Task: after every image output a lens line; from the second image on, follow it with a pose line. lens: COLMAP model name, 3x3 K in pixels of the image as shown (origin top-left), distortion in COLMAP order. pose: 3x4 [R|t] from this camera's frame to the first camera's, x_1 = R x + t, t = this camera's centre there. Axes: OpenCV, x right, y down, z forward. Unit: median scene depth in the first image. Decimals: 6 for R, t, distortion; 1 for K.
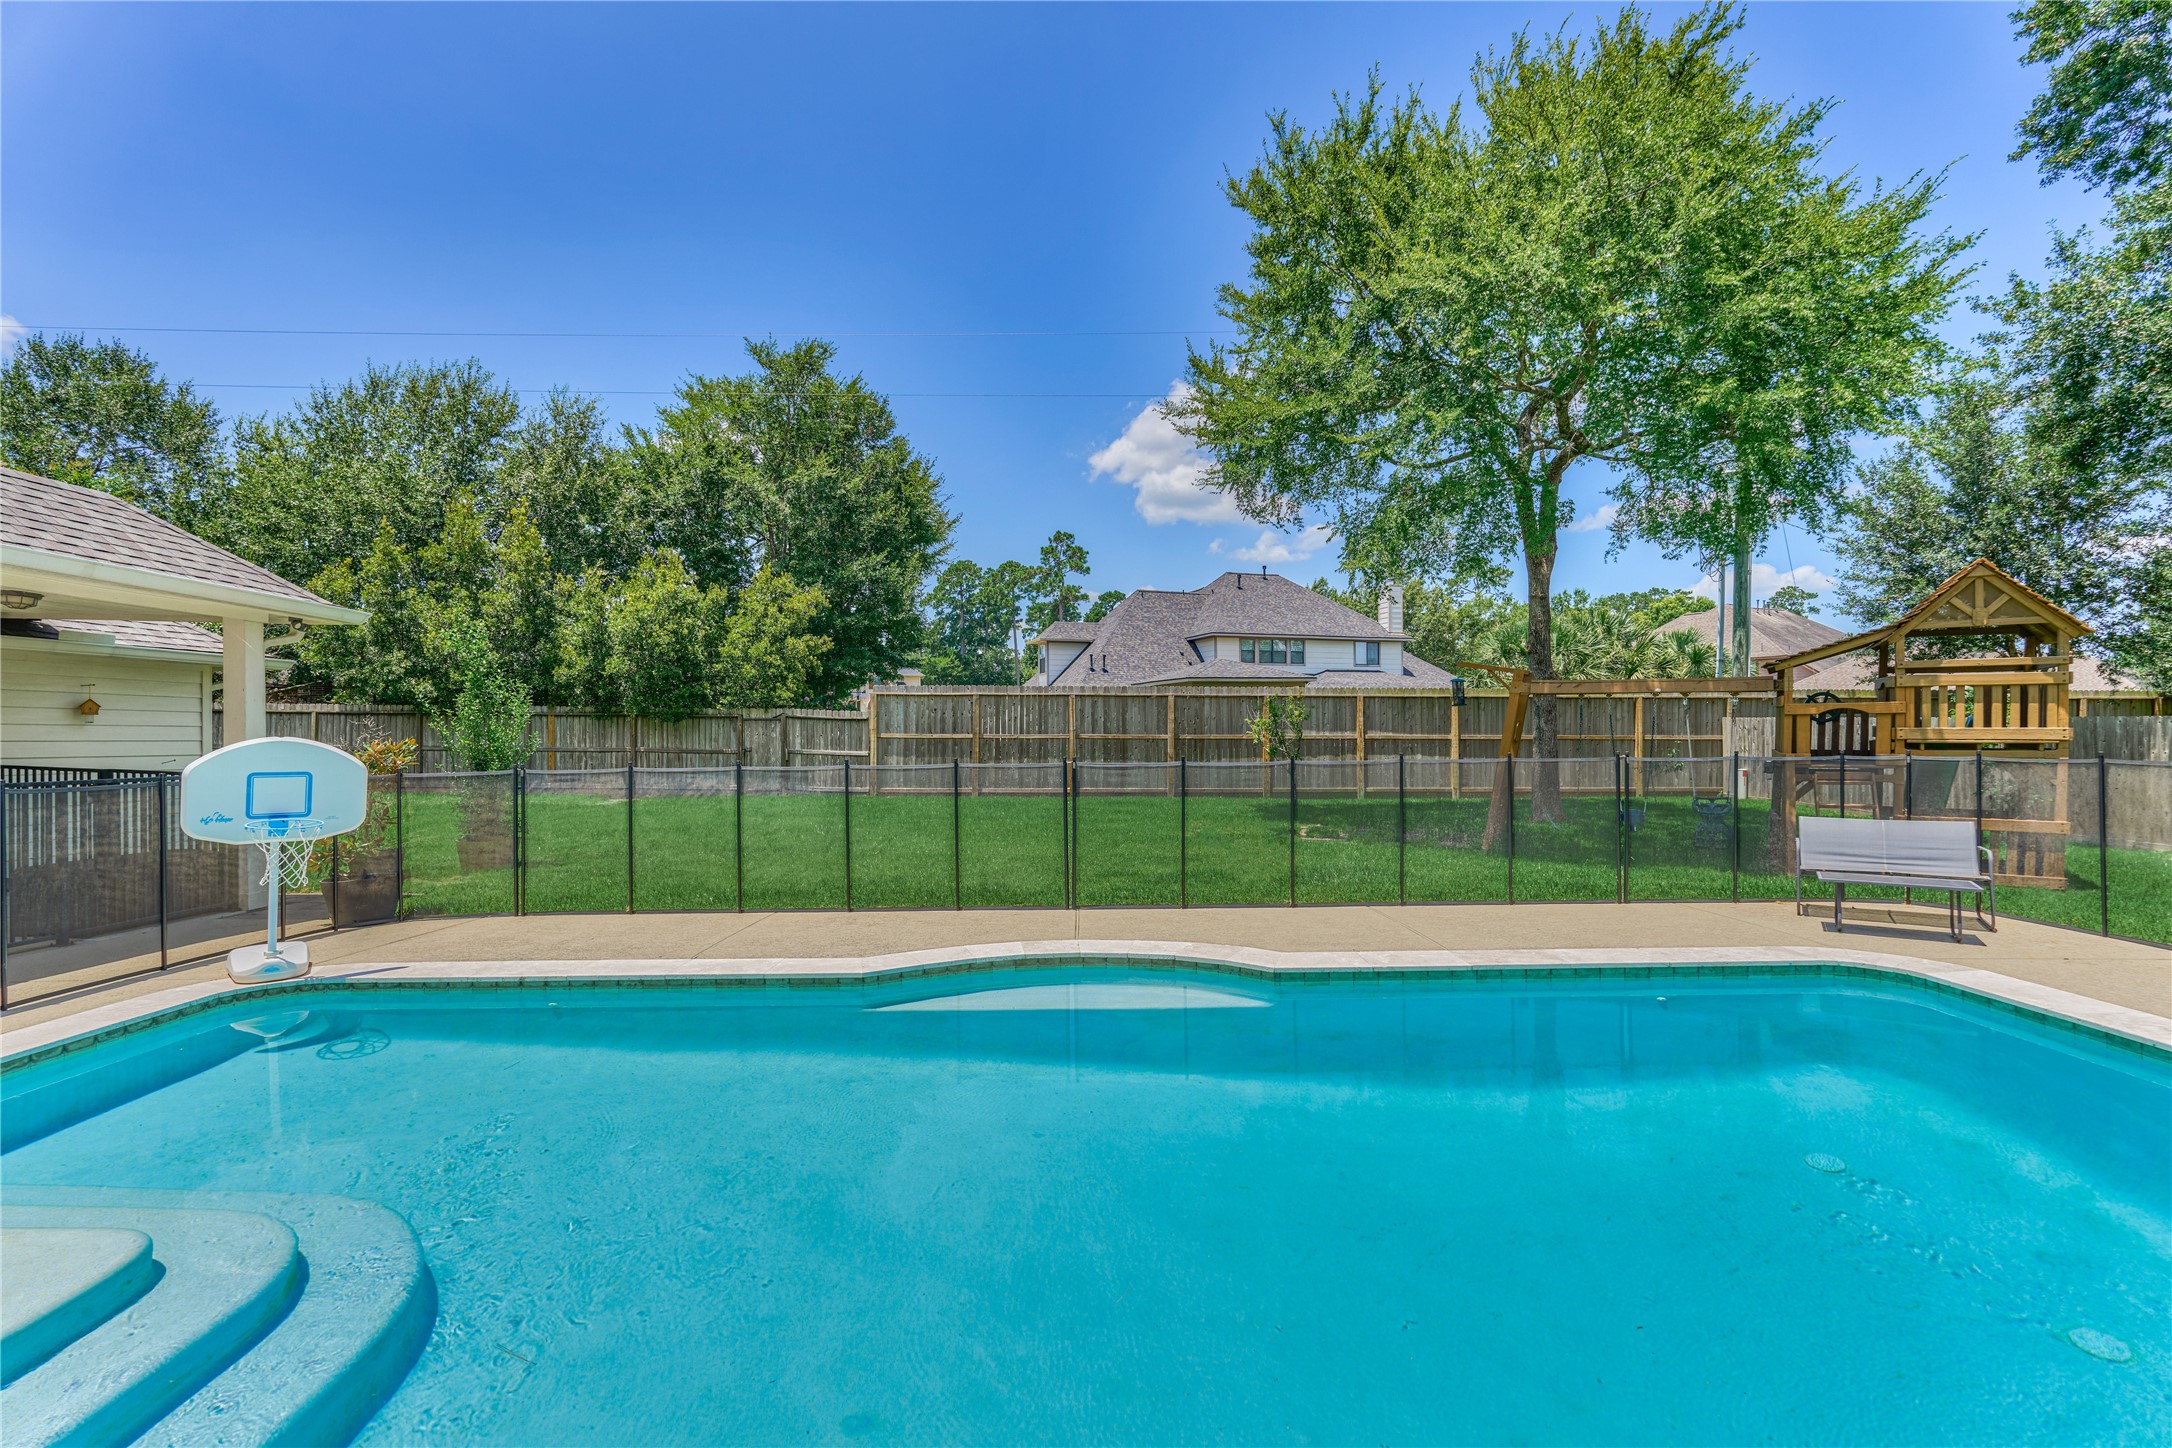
lens RADIAL K [[954.0, 0, 1071.8], [0, 954.0, 720.9], [0, 0, 1]] dist [-0.008716, 0.002206]
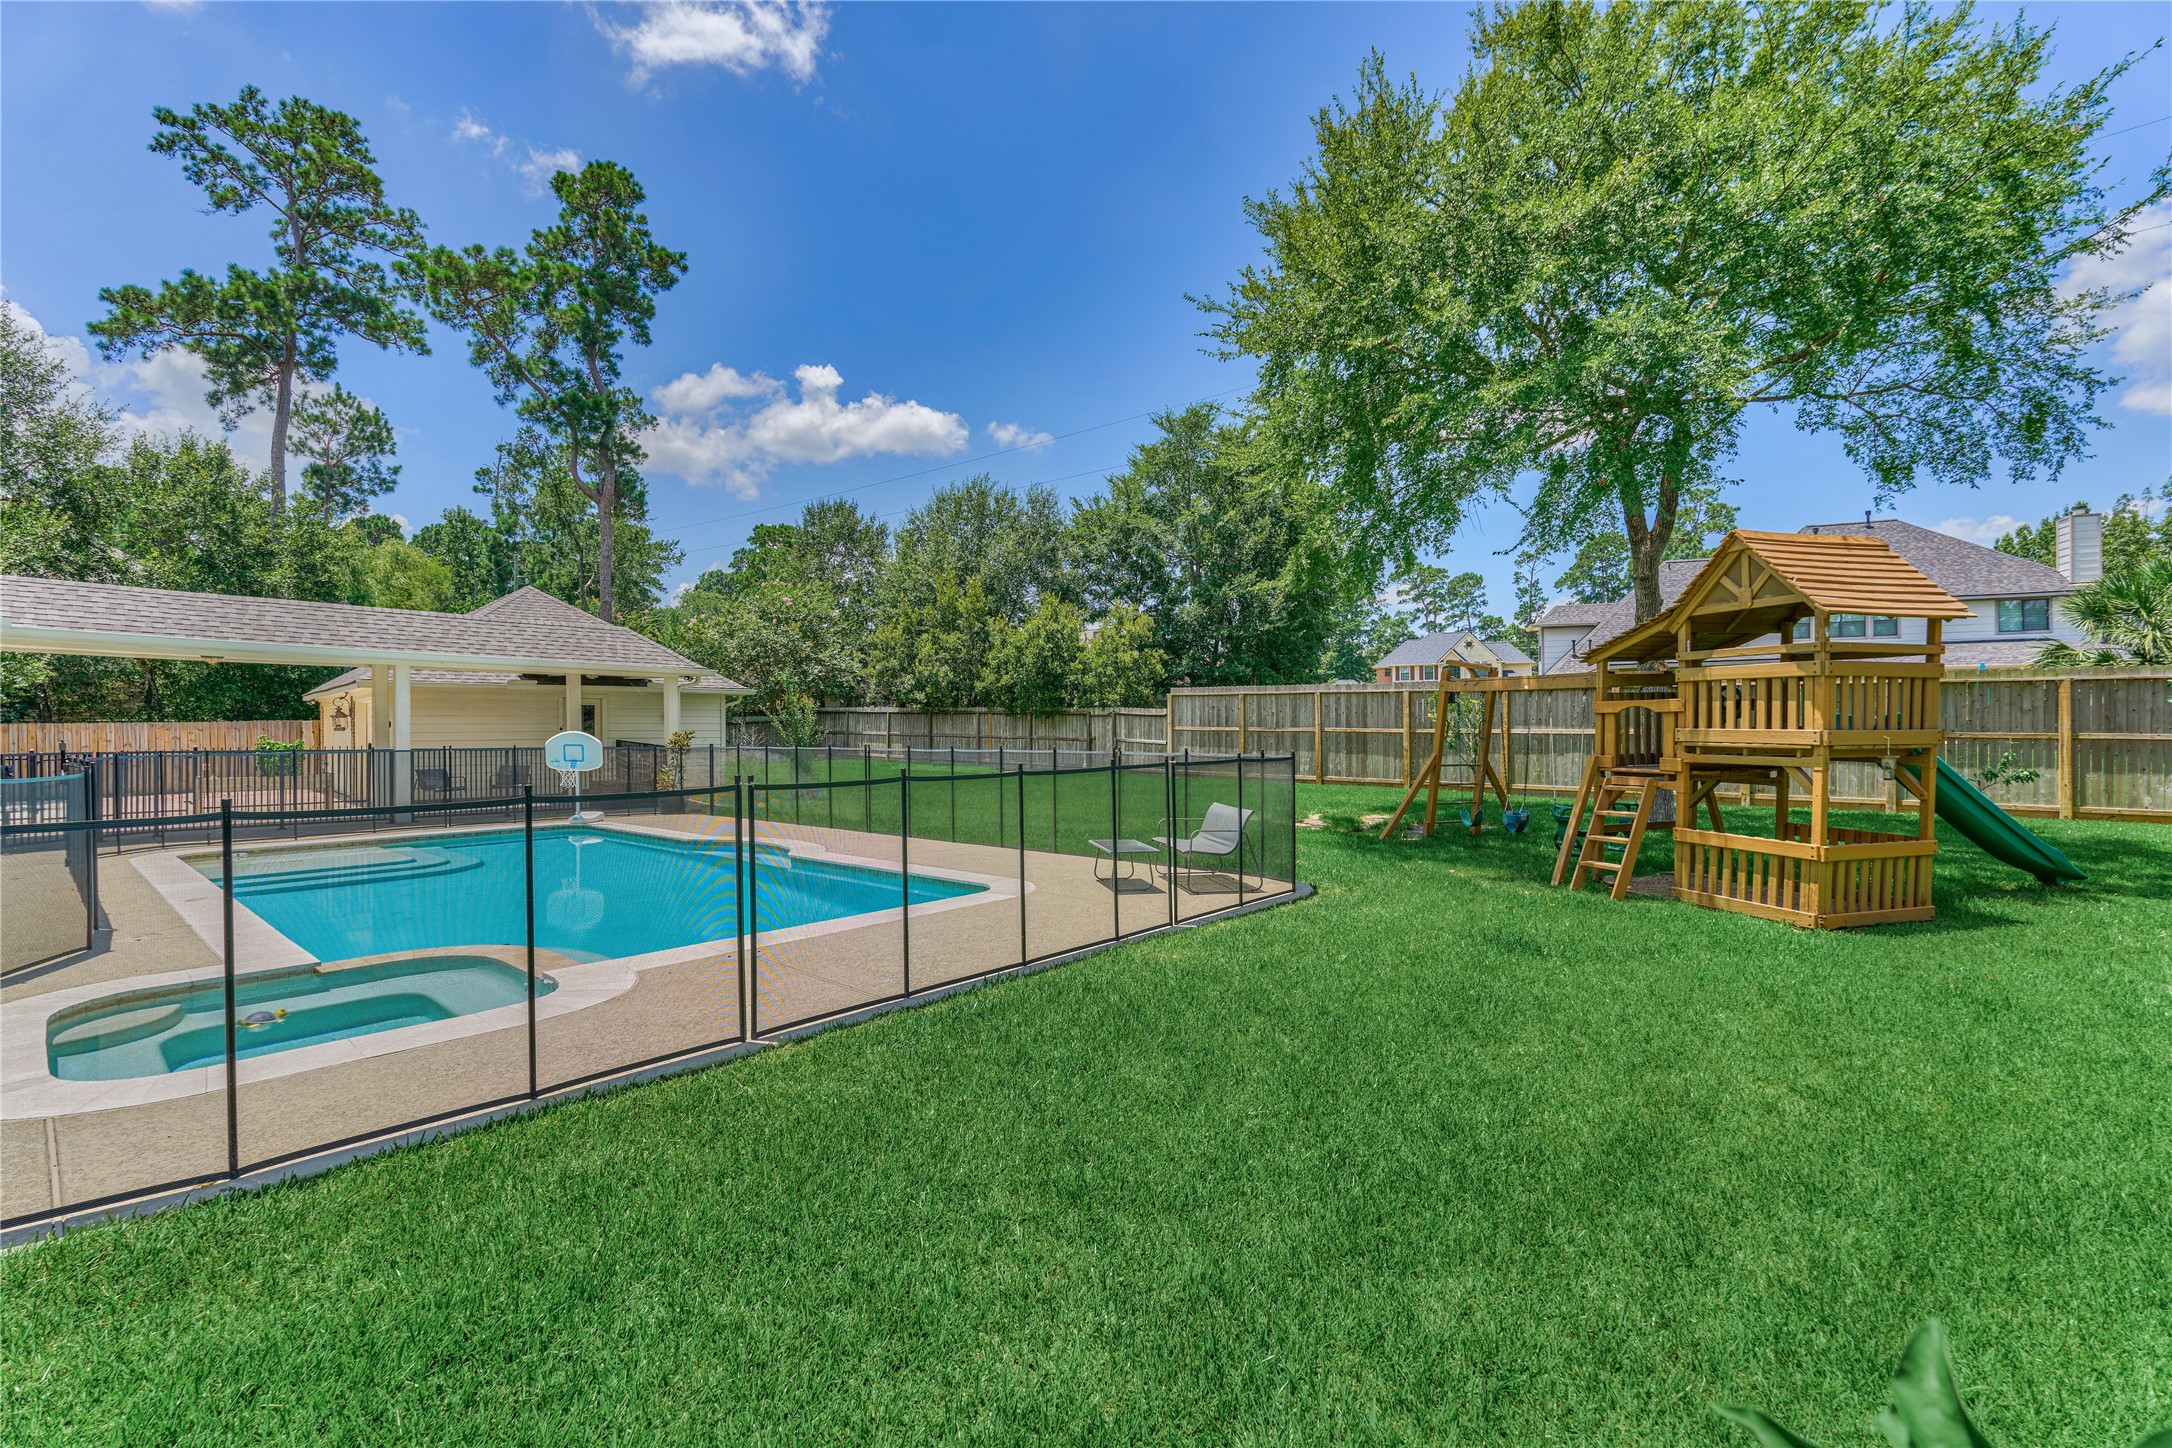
lens RADIAL K [[954.0, 0, 1101.0], [0, 954.0, 729.0], [0, 0, 1]] dist [-0.008716, 0.002206]
pose [[0.754533, 0.005573, -0.656239, 0.549193], [0.008212, 0.999805, 0.017933, -0.006979], [0.656211, -0.018920, 0.754340, -0.009210]]
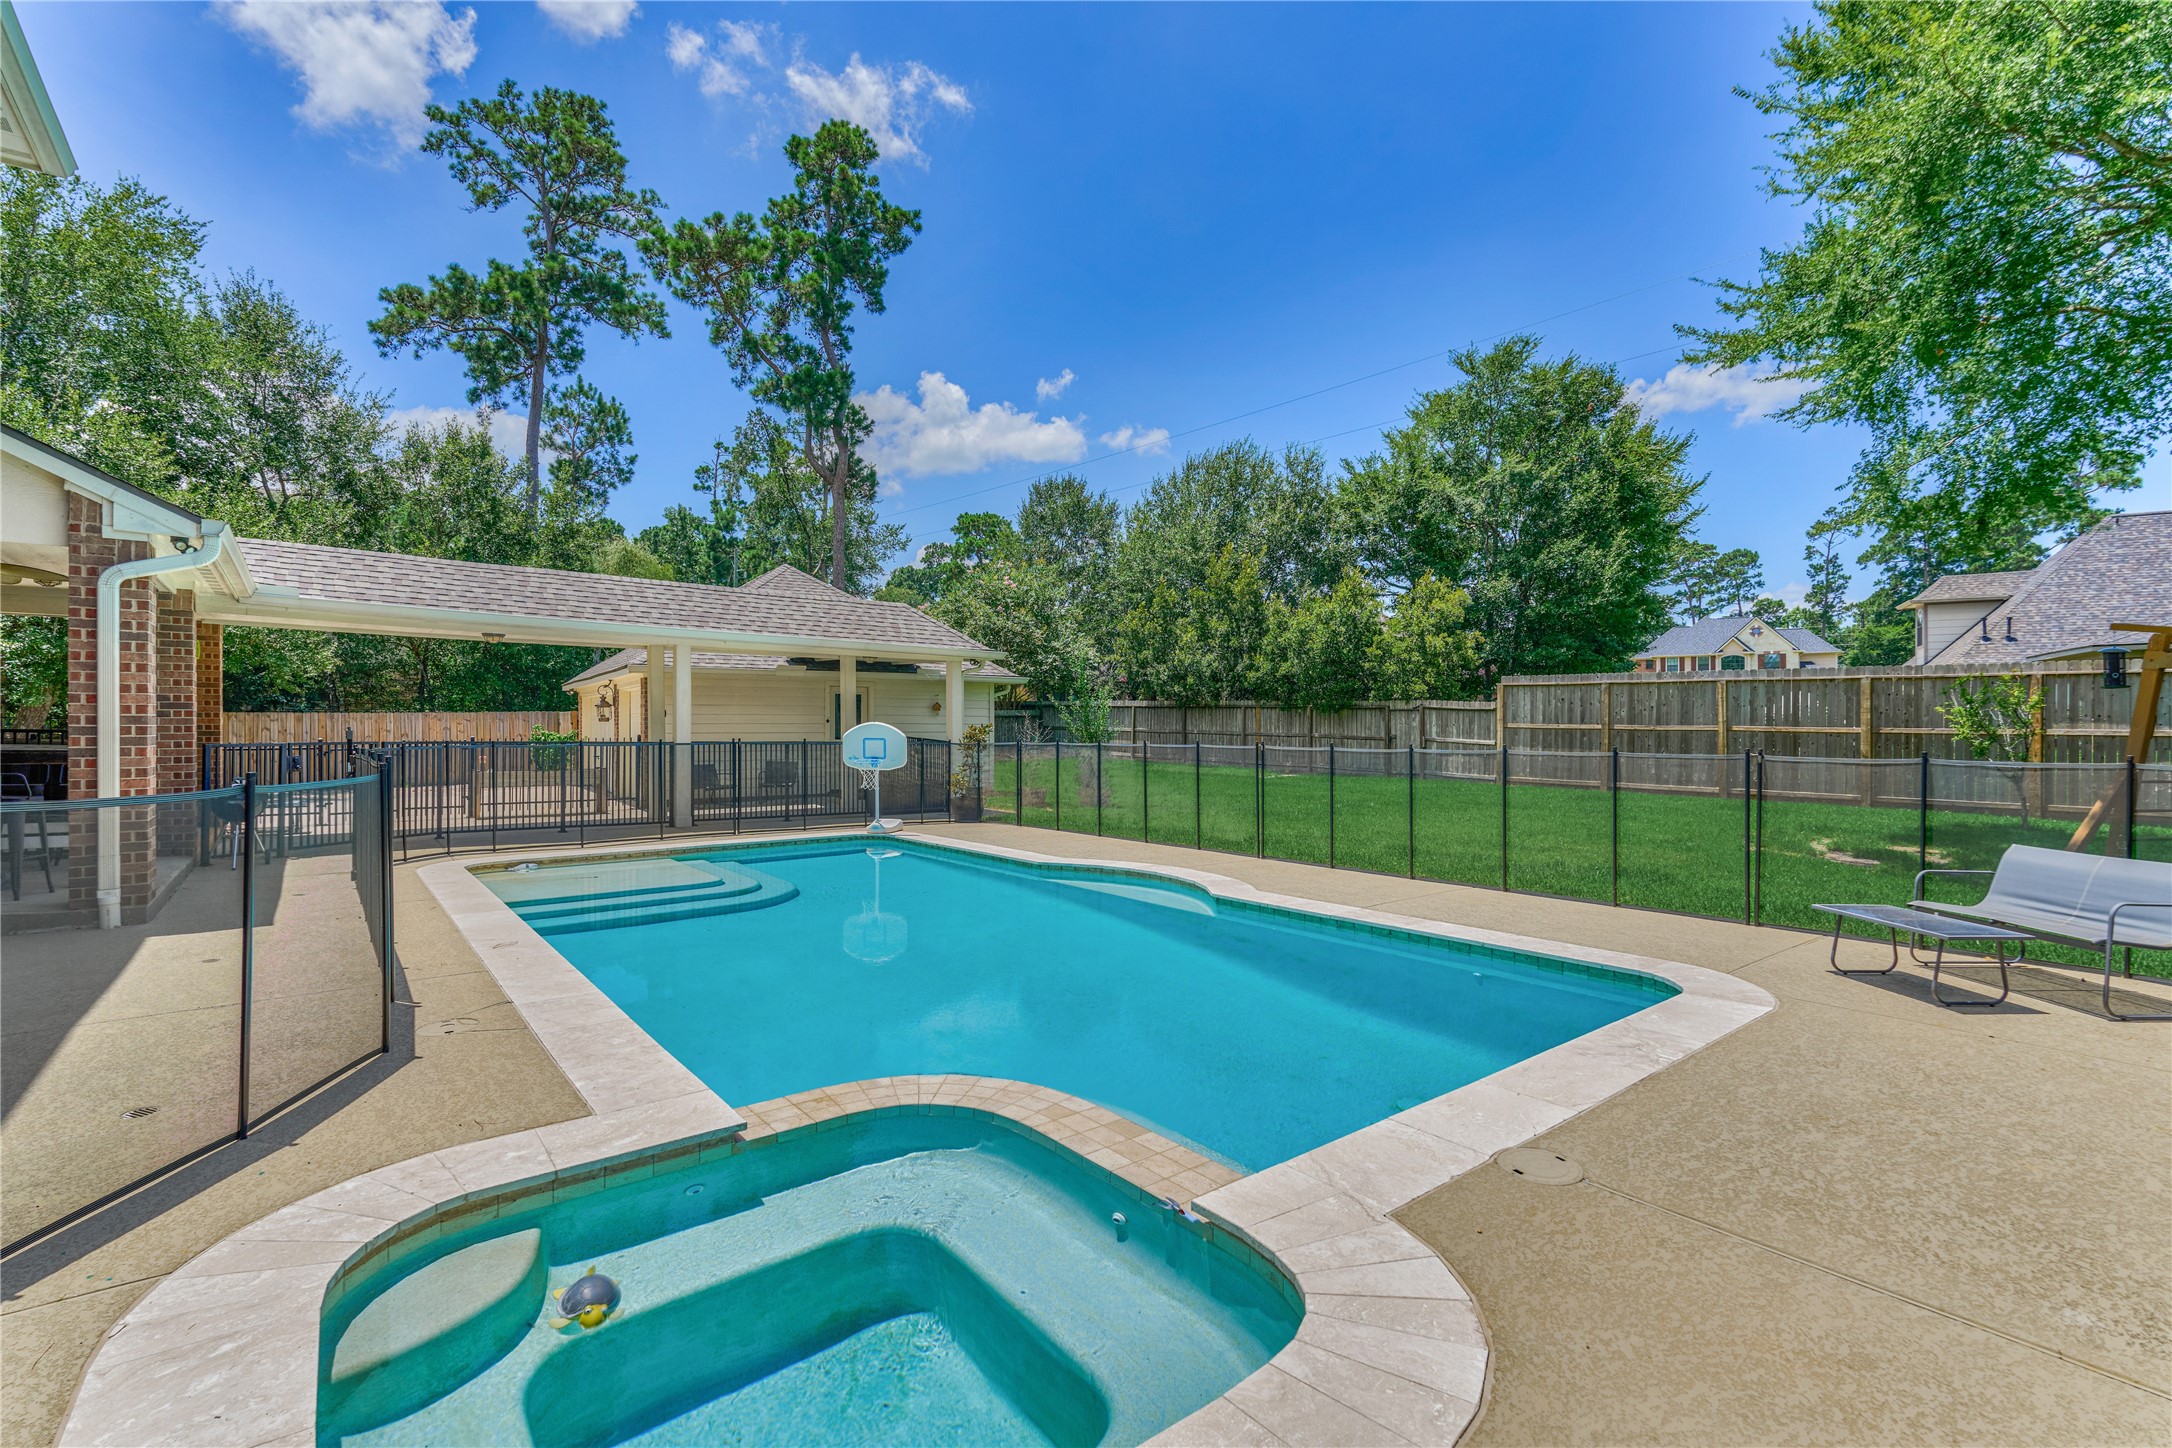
lens RADIAL K [[954.0, 0, 1077.5], [0, 954.0, 736.5], [0, 0, 1]] dist [-0.008716, 0.002206]
pose [[0.627697, 0.017166, -0.778268, 0.305845], [0.004555, 0.999659, 0.025723, -0.001228], [0.778444, -0.019692, 0.627405, -0.003999]]
